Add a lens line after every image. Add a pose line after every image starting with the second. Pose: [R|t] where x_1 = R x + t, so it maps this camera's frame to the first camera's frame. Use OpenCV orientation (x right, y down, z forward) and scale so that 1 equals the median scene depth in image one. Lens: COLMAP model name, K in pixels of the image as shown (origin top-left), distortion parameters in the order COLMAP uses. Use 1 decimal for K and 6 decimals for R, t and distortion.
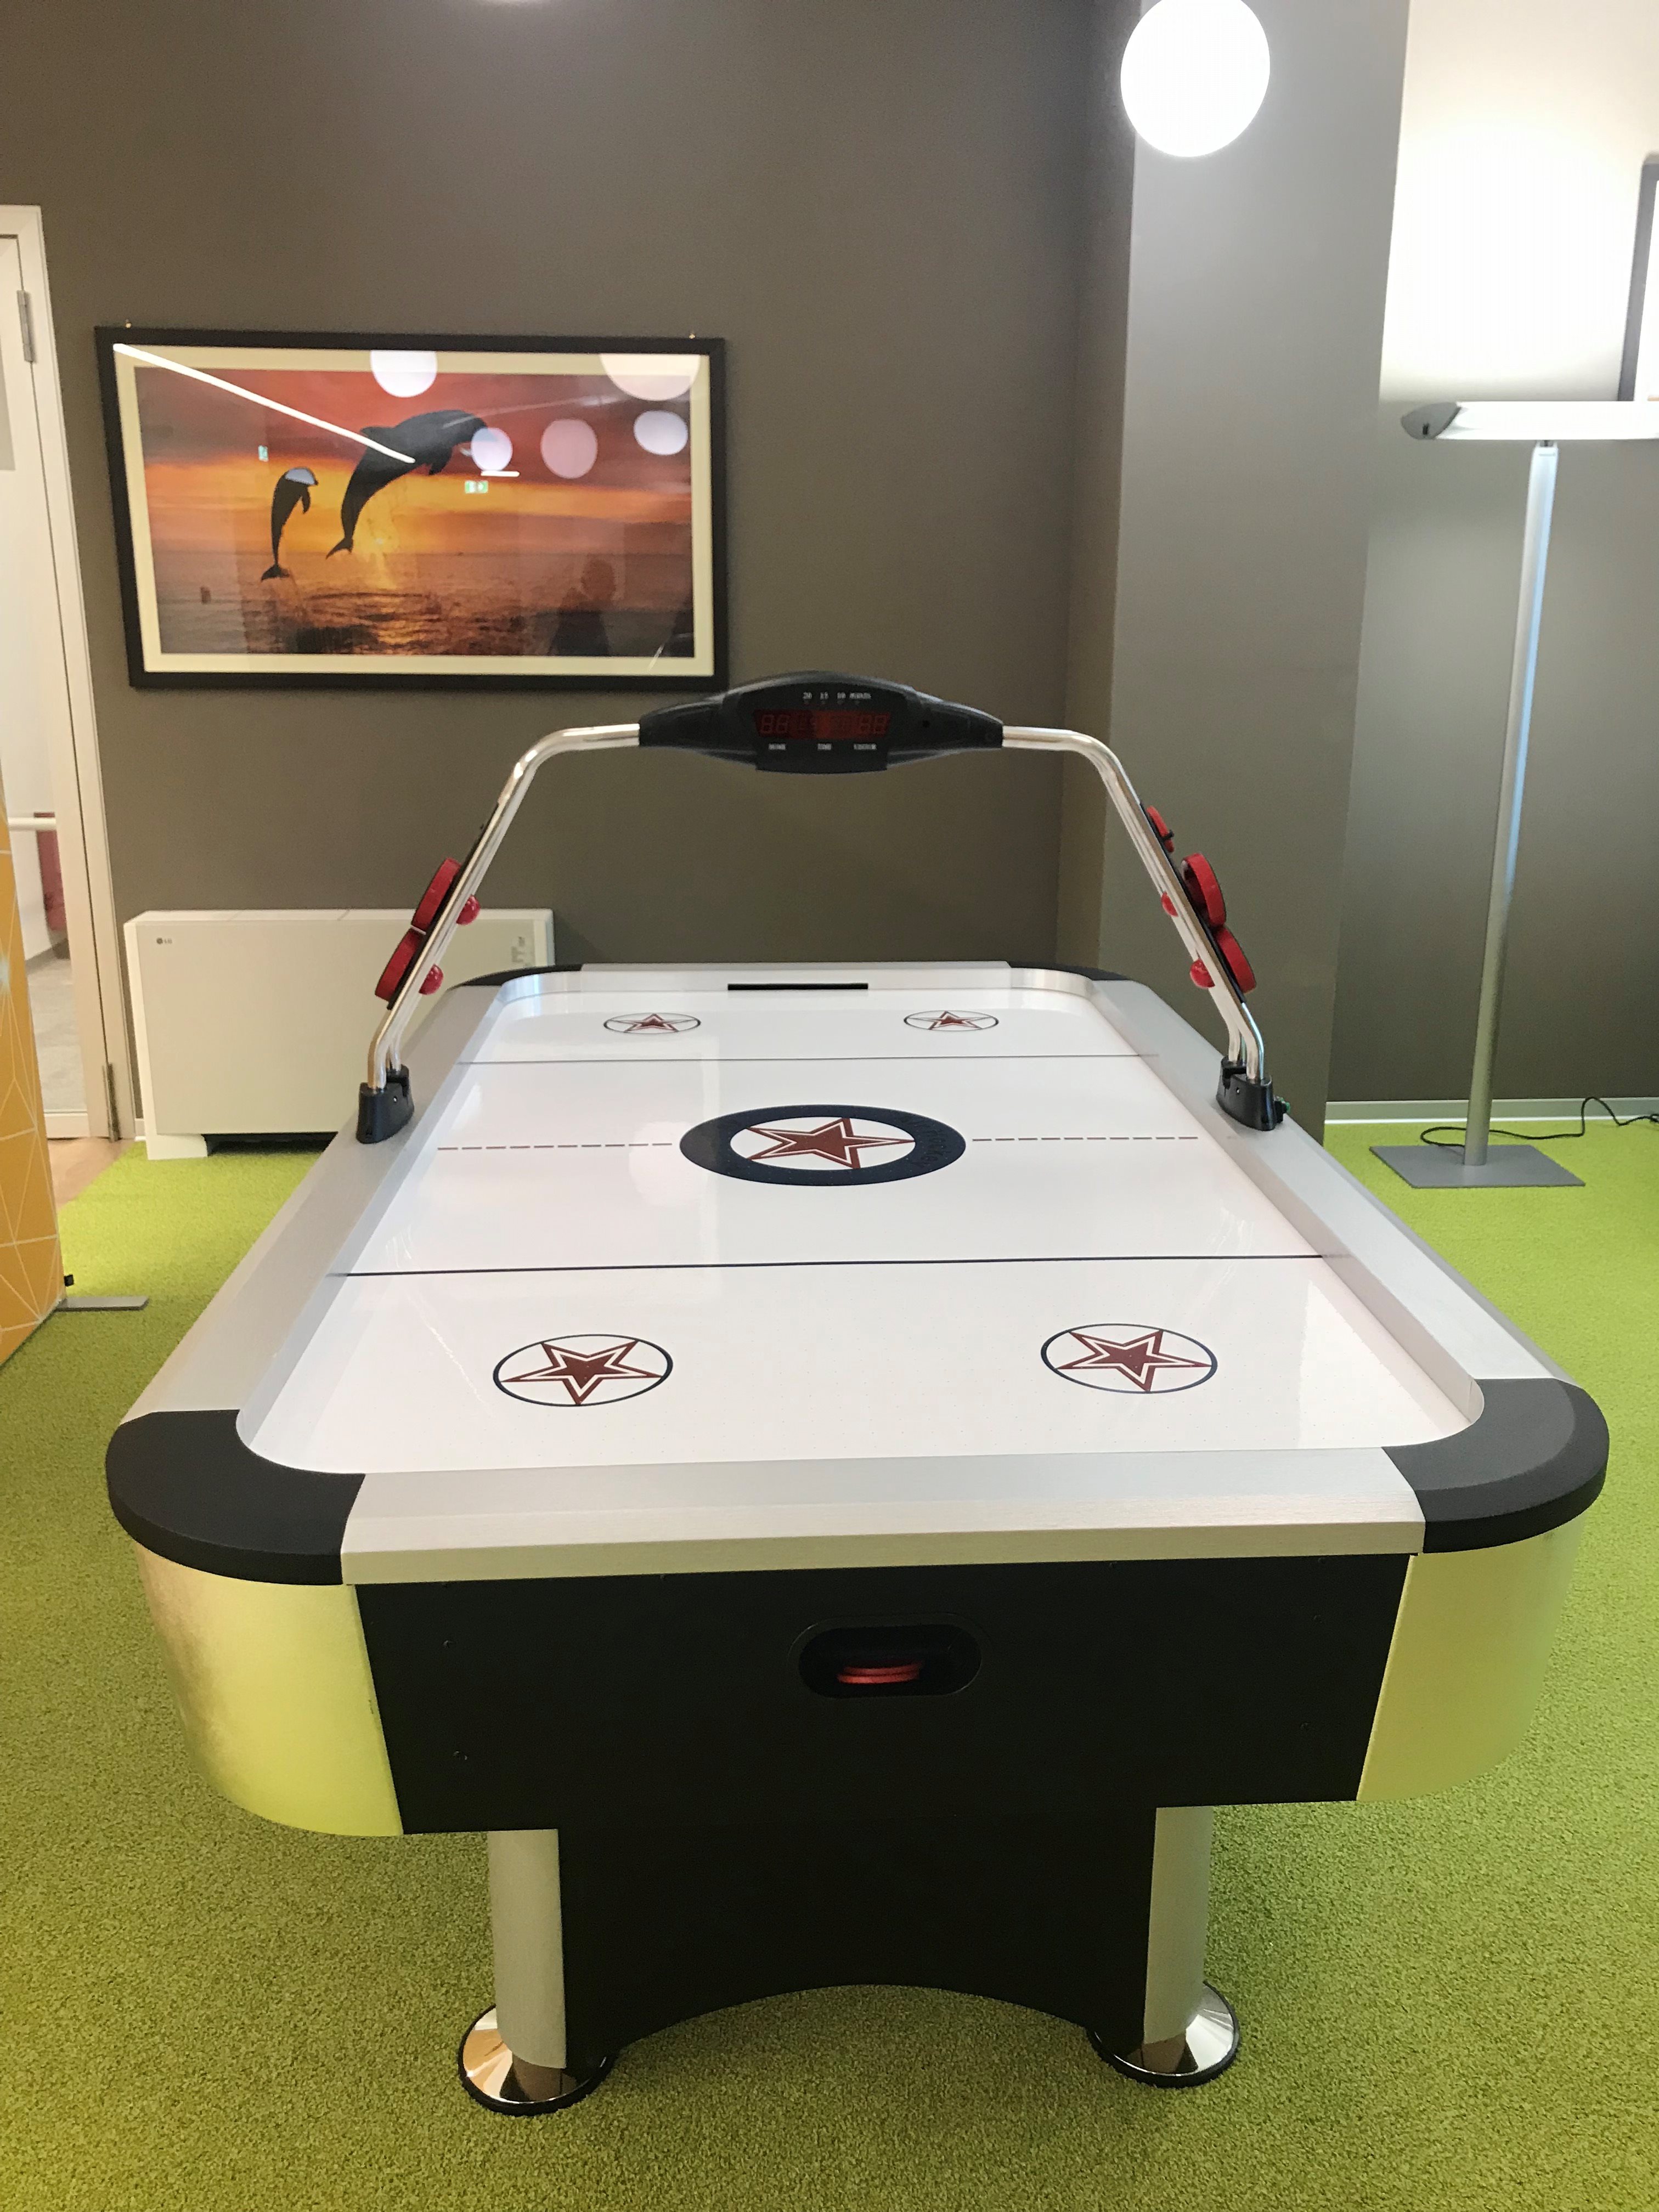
lens RADIAL K [[1931.5, 0, 829.5], [0, 1931.5, 1106.0], [0, 0, 1]] dist [0.067748, -0.003638]
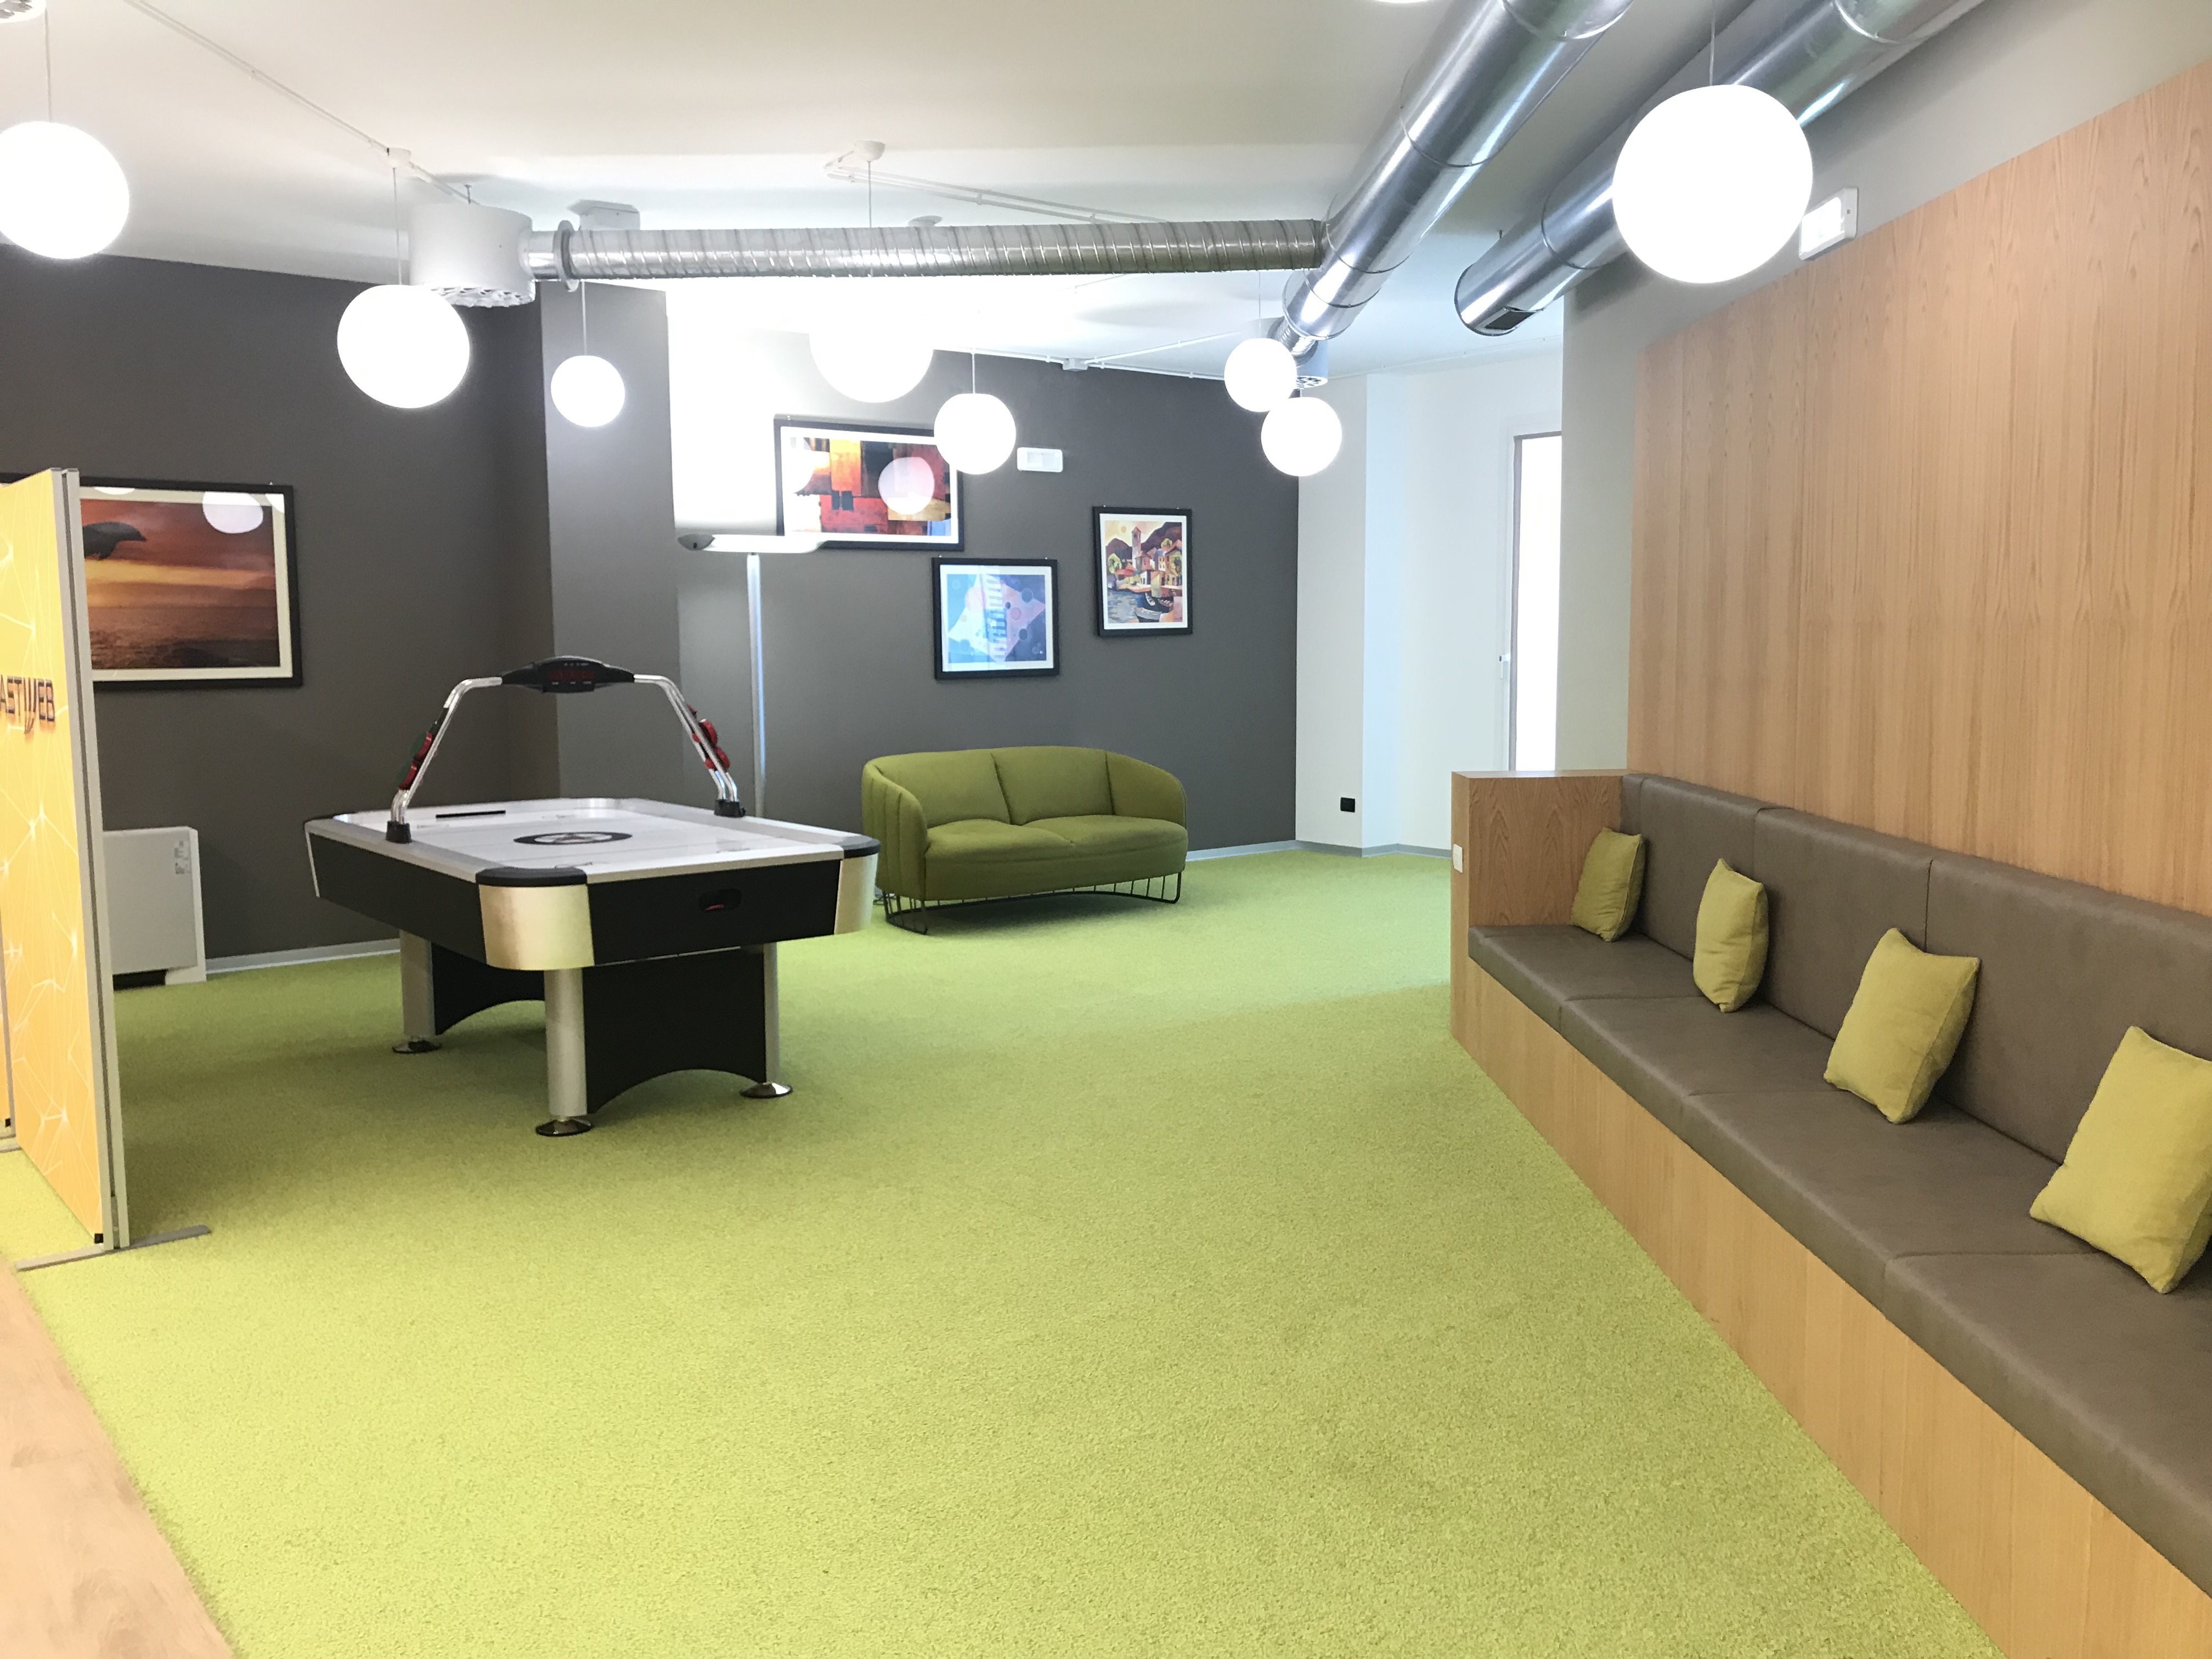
lens RADIAL K [[1931.5, 0, 1106.0], [0, 1931.5, 829.5], [0, 0, 1]] dist [0.067748, -0.003638]
pose [[0.840521, -0.070186, 0.537213, -0.421654], [0.150846, 0.982681, -0.107627, 0.208228], [-0.520355, 0.171499, 0.836551, -0.803987]]
